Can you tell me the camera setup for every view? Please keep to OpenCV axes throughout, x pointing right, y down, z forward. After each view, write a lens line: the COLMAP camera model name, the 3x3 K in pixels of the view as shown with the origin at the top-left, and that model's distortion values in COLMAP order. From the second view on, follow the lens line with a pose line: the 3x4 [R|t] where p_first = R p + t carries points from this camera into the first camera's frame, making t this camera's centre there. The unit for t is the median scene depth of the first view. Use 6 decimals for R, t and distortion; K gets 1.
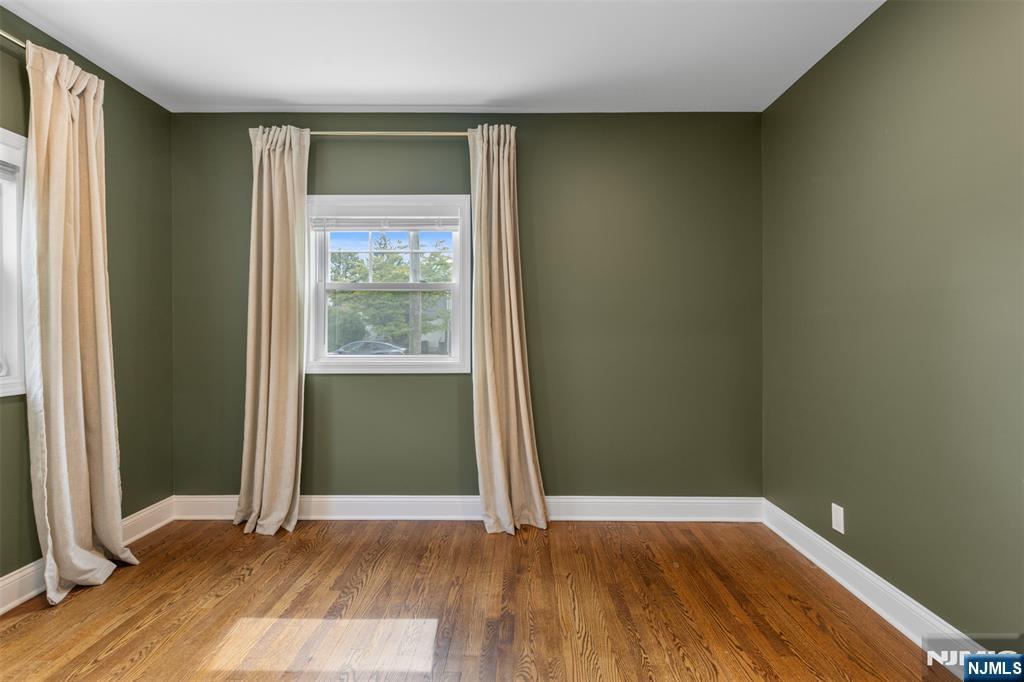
lens RADIAL K [[463.3, 0, 514.6], [0, 463.3, 332.8], [0, 0, 1]] dist [0.012544, -0.002676]
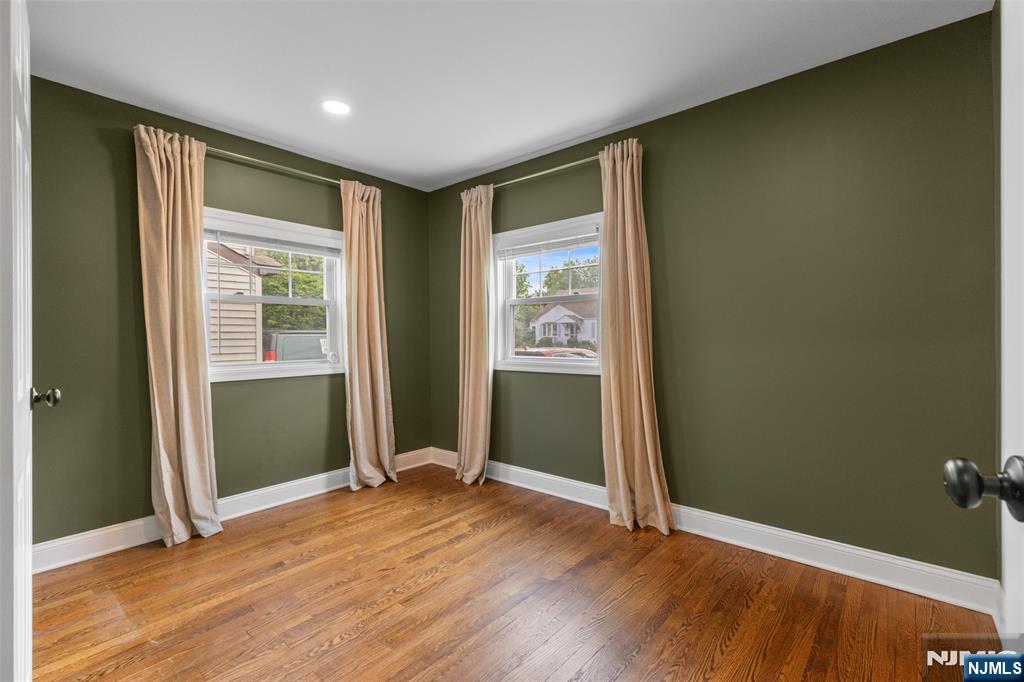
lens RADIAL K [[463.3, 0, 520.8], [0, 463.3, 342.1], [0, 0, 1]] dist [0.012544, -0.002676]
pose [[0.767978, 0.001907, -0.640473, 0.470643], [0.003974, 0.999962, 0.007743, -0.000231], [0.640463, -0.008492, 0.767942, 0.038701]]
